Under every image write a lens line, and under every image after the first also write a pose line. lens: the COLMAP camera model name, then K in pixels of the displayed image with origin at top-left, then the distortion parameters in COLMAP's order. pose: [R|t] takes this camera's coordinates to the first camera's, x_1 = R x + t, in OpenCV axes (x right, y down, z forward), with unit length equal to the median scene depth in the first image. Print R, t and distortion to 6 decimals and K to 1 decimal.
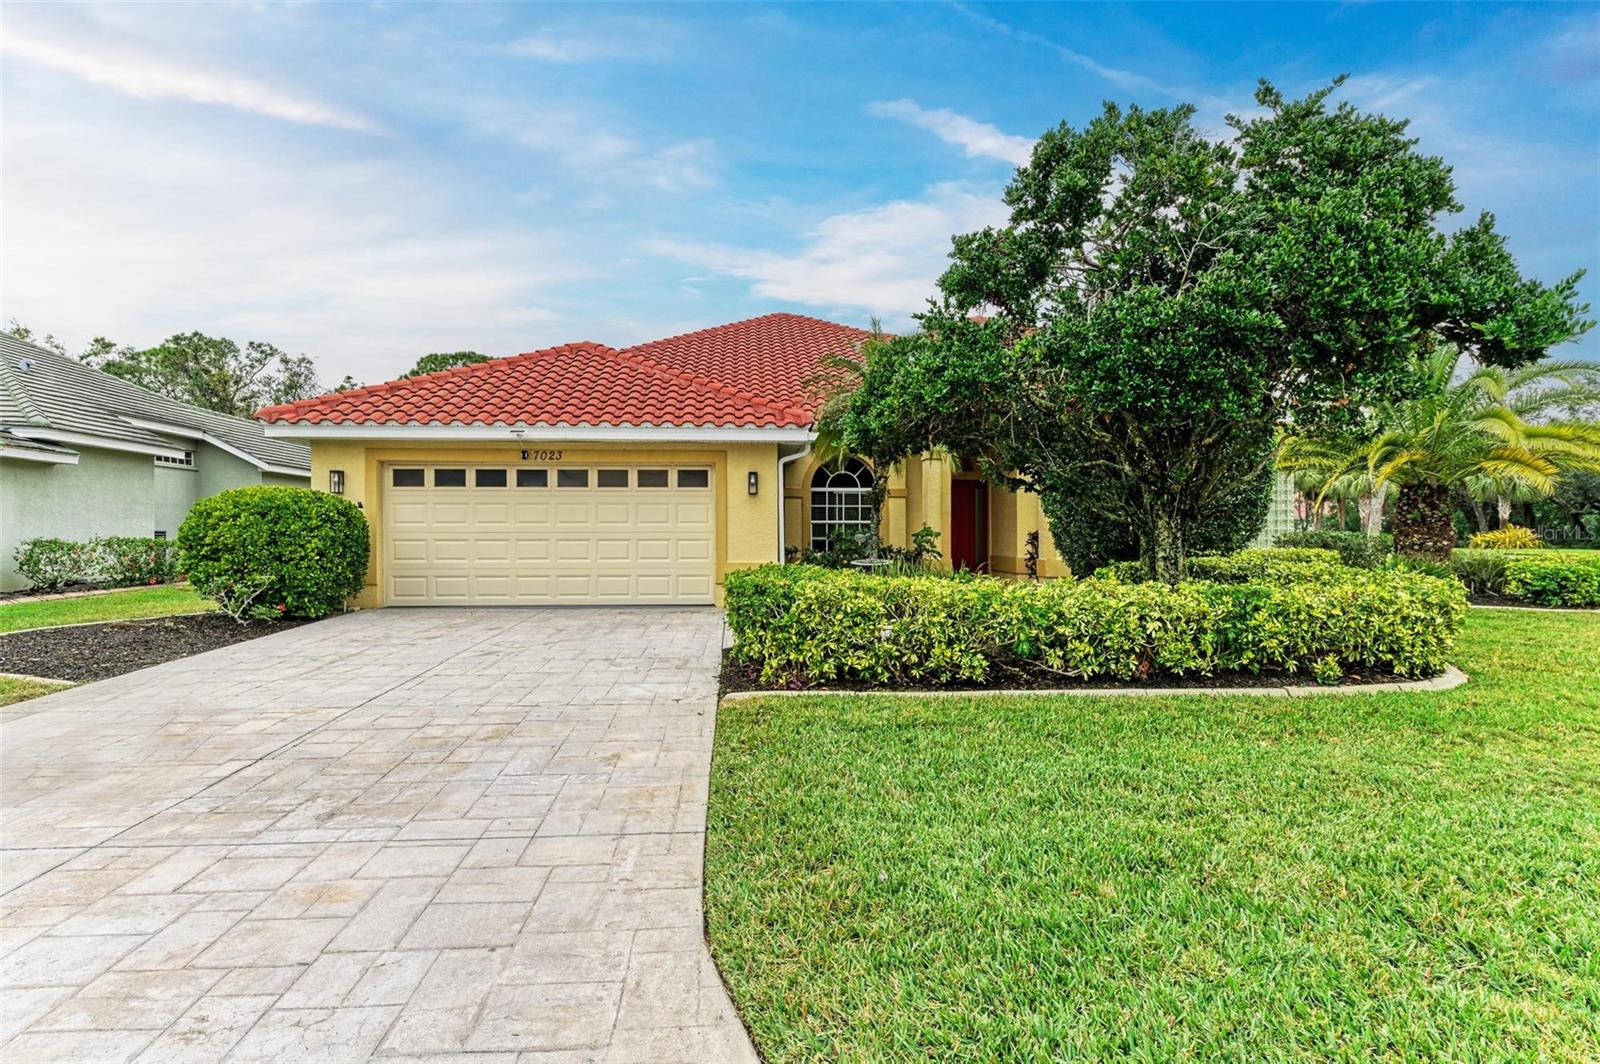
lens RADIAL K [[816.1, 0, 798.3], [0, 816.1, 470.6], [0, 0, 1]] dist [0.004060, 0.000508]
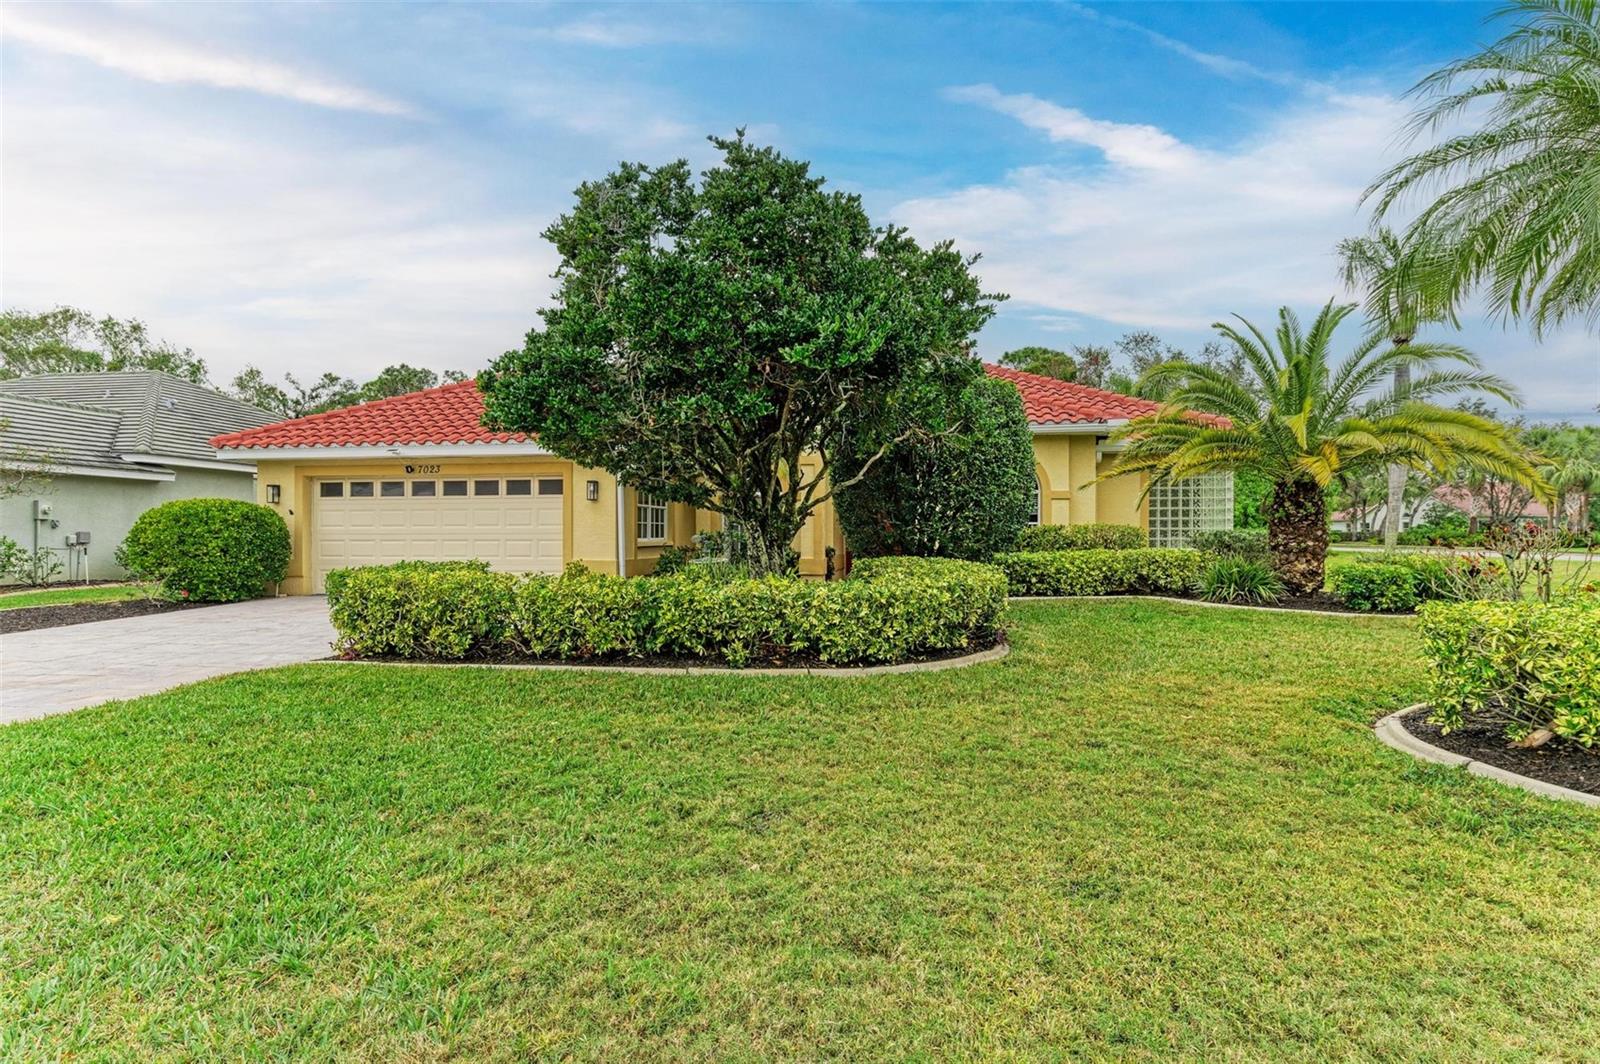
lens RADIAL K [[787.4, 0, 800.0], [0, 787.4, 532.0], [0, 0, 1]] dist [0.018850, -0.000325]
pose [[0.976996, -0.002574, -0.213242, 0.460723], [0.018101, 0.997320, 0.070893, 0.000253], [0.212487, -0.073122, 0.974424, -0.012343]]
